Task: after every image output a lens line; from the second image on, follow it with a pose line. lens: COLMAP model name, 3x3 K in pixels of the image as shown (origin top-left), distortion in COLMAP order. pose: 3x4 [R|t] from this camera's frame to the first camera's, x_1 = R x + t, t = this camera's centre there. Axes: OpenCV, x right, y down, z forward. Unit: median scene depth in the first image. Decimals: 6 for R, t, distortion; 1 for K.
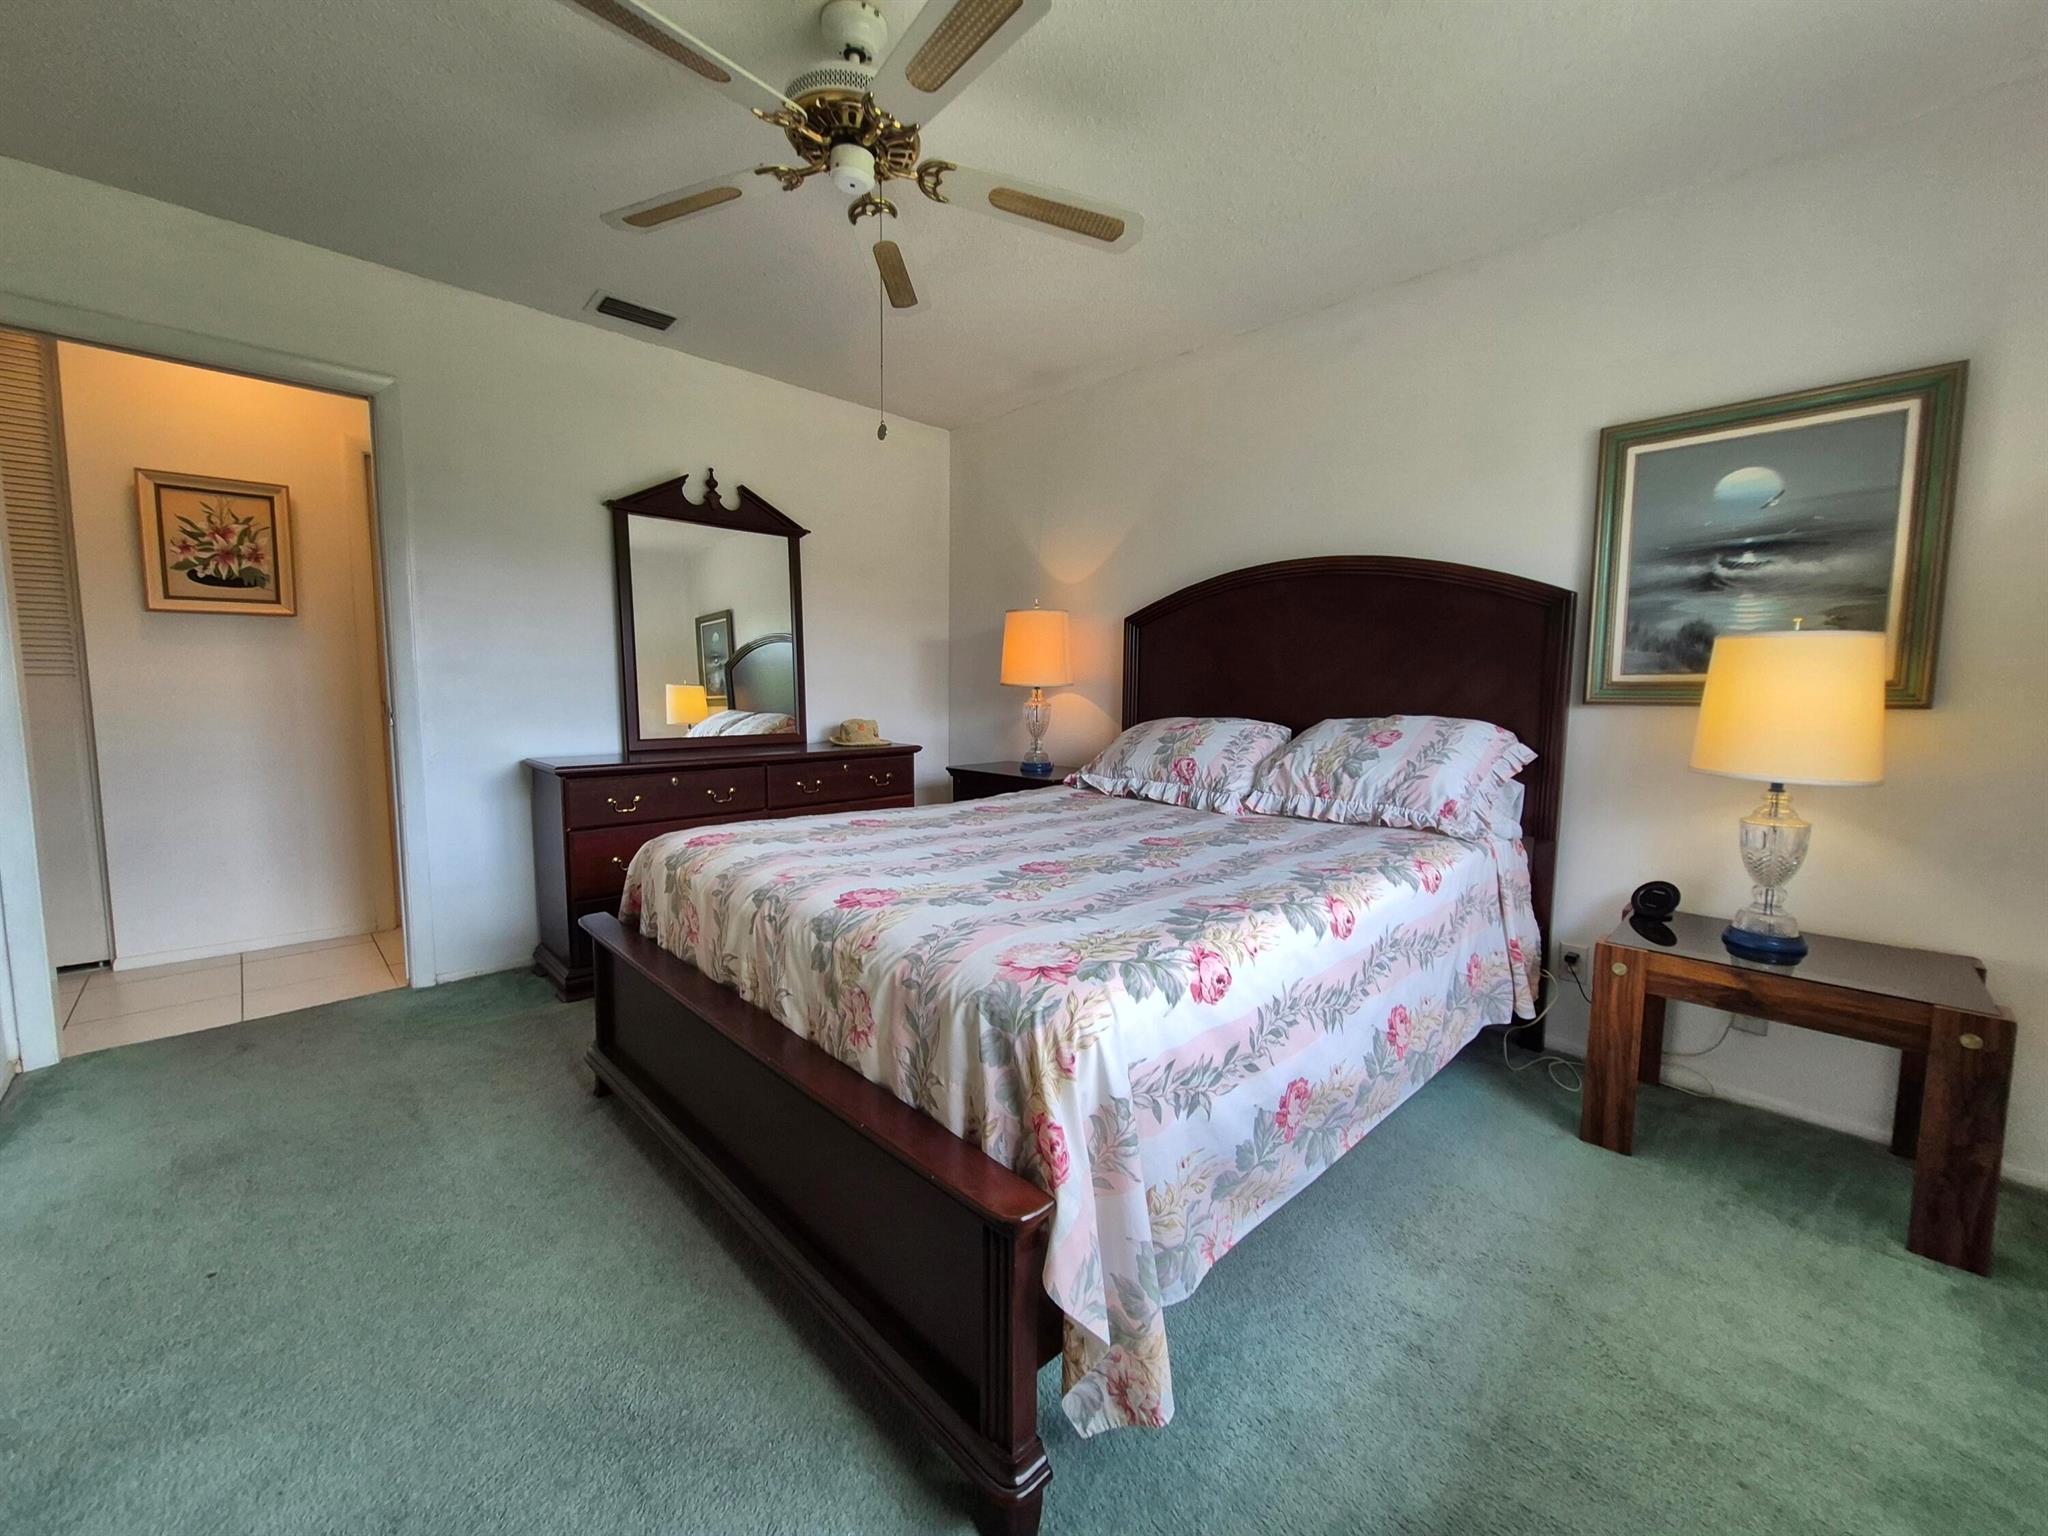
lens RADIAL K [[811.8, 0, 1024.6], [0, 811.8, 768.6], [0, 0, 1]] dist [0.003544, -0.001048]
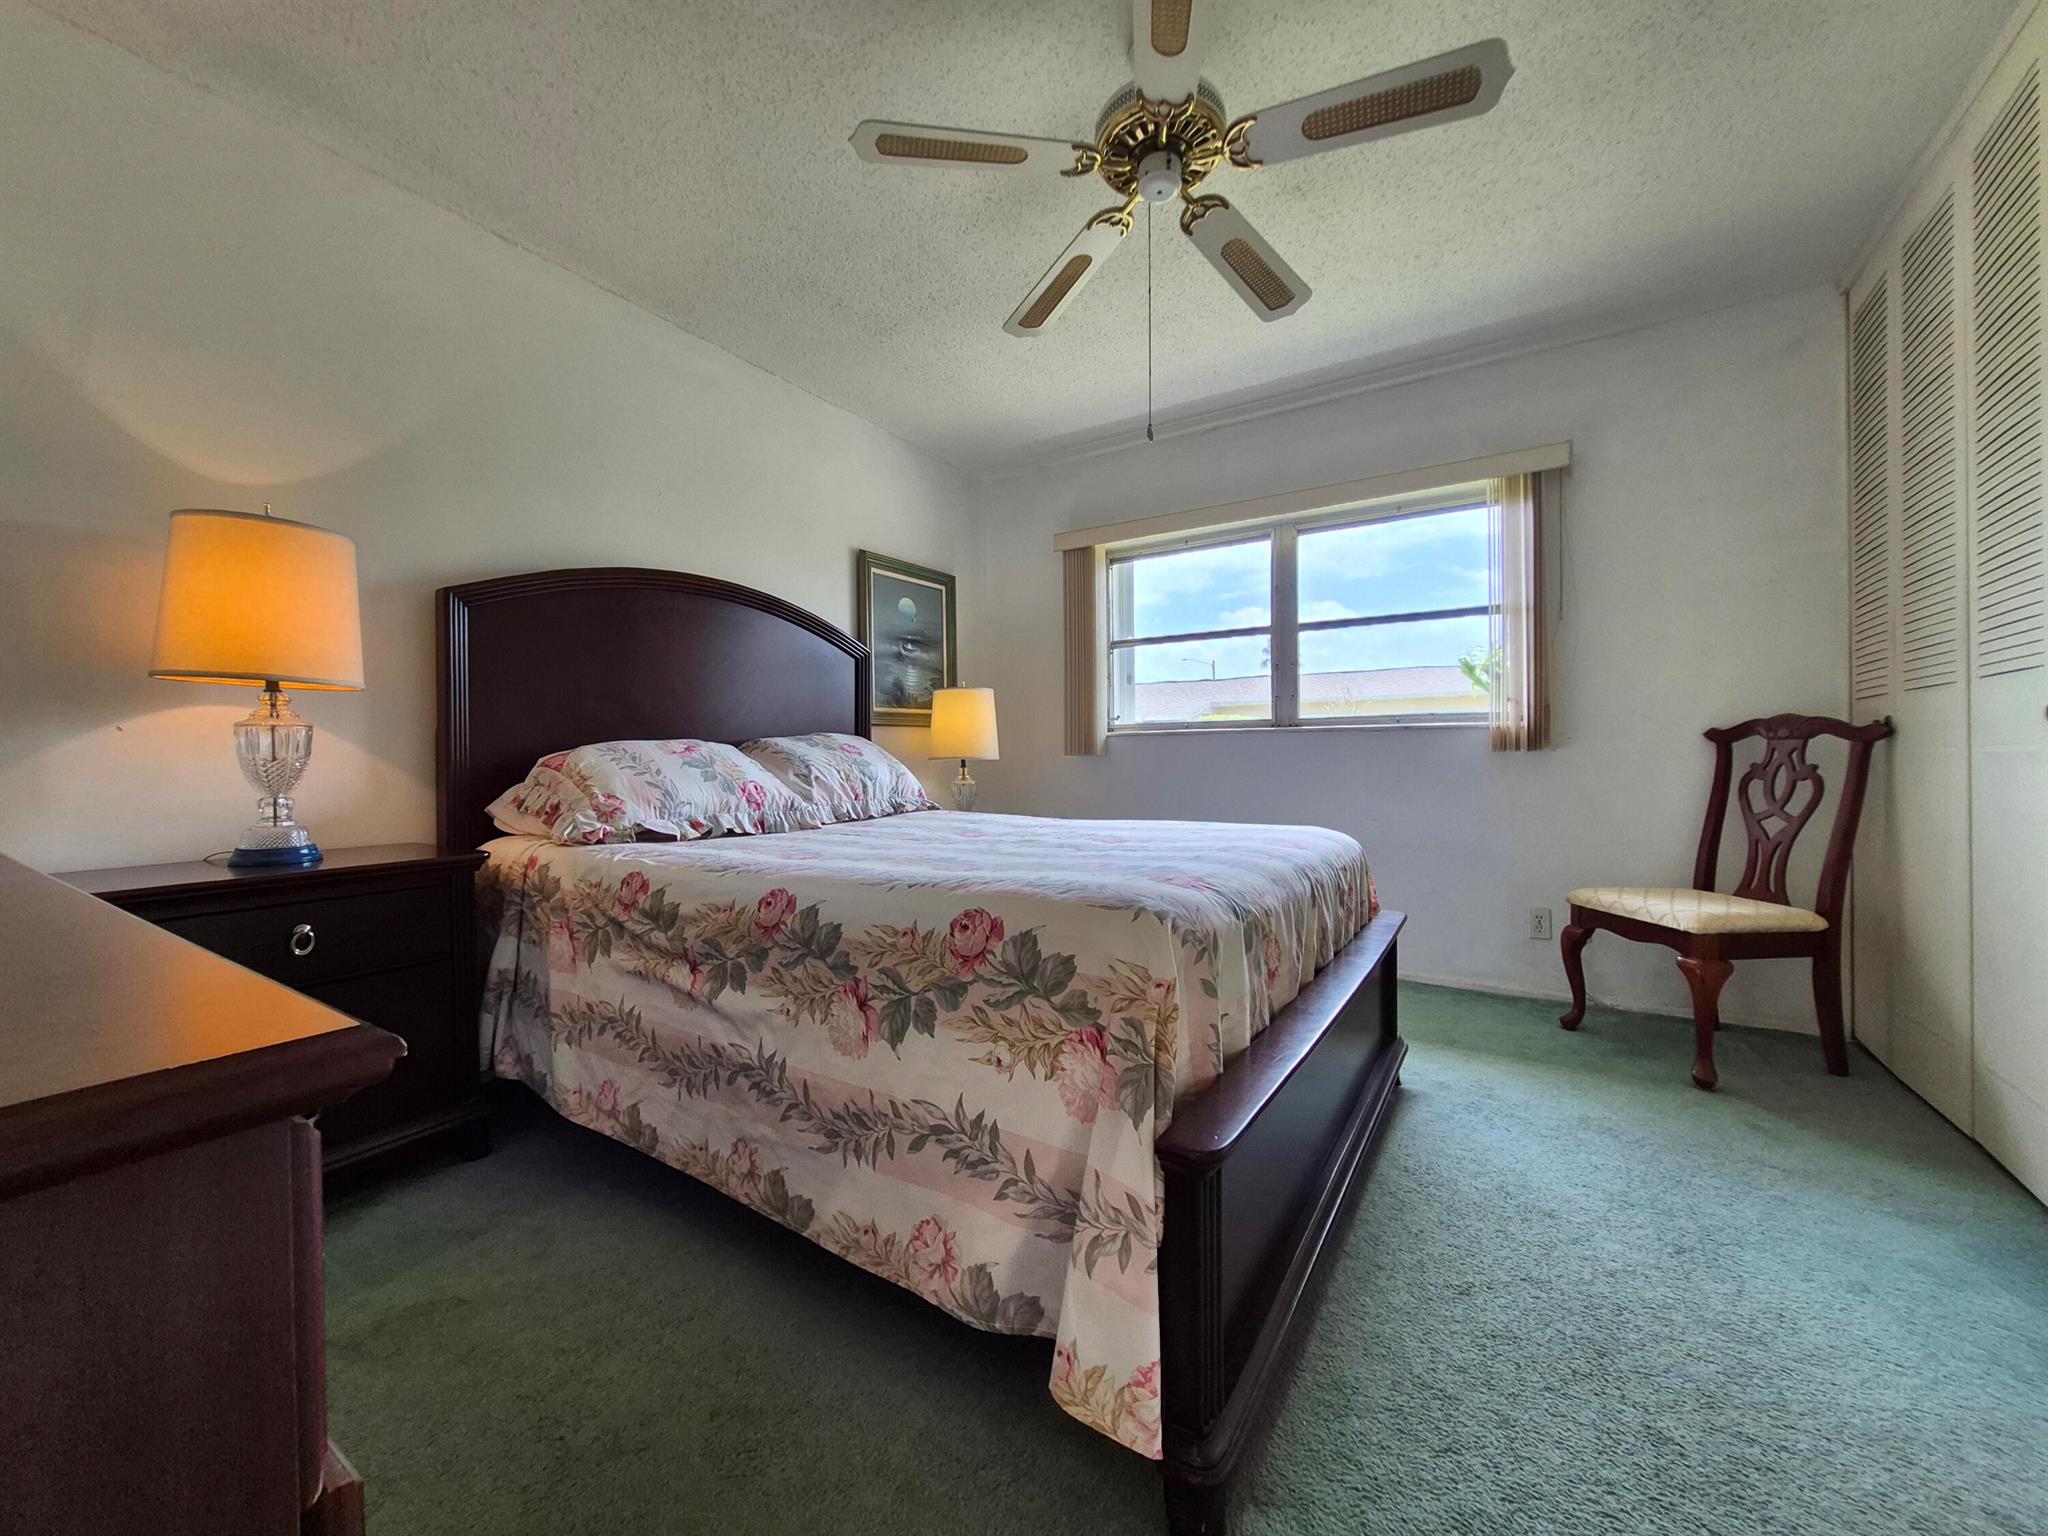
lens RADIAL K [[811.8, 0, 1022.2], [0, 811.8, 753.5], [0, 0, 1]] dist [0.003544, -0.001048]
pose [[-0.215734, -0.017100, 0.976303, -0.956940], [0.092649, 0.994977, 0.037899, -0.064913], [-0.972047, 0.098630, -0.213066, 1.167228]]
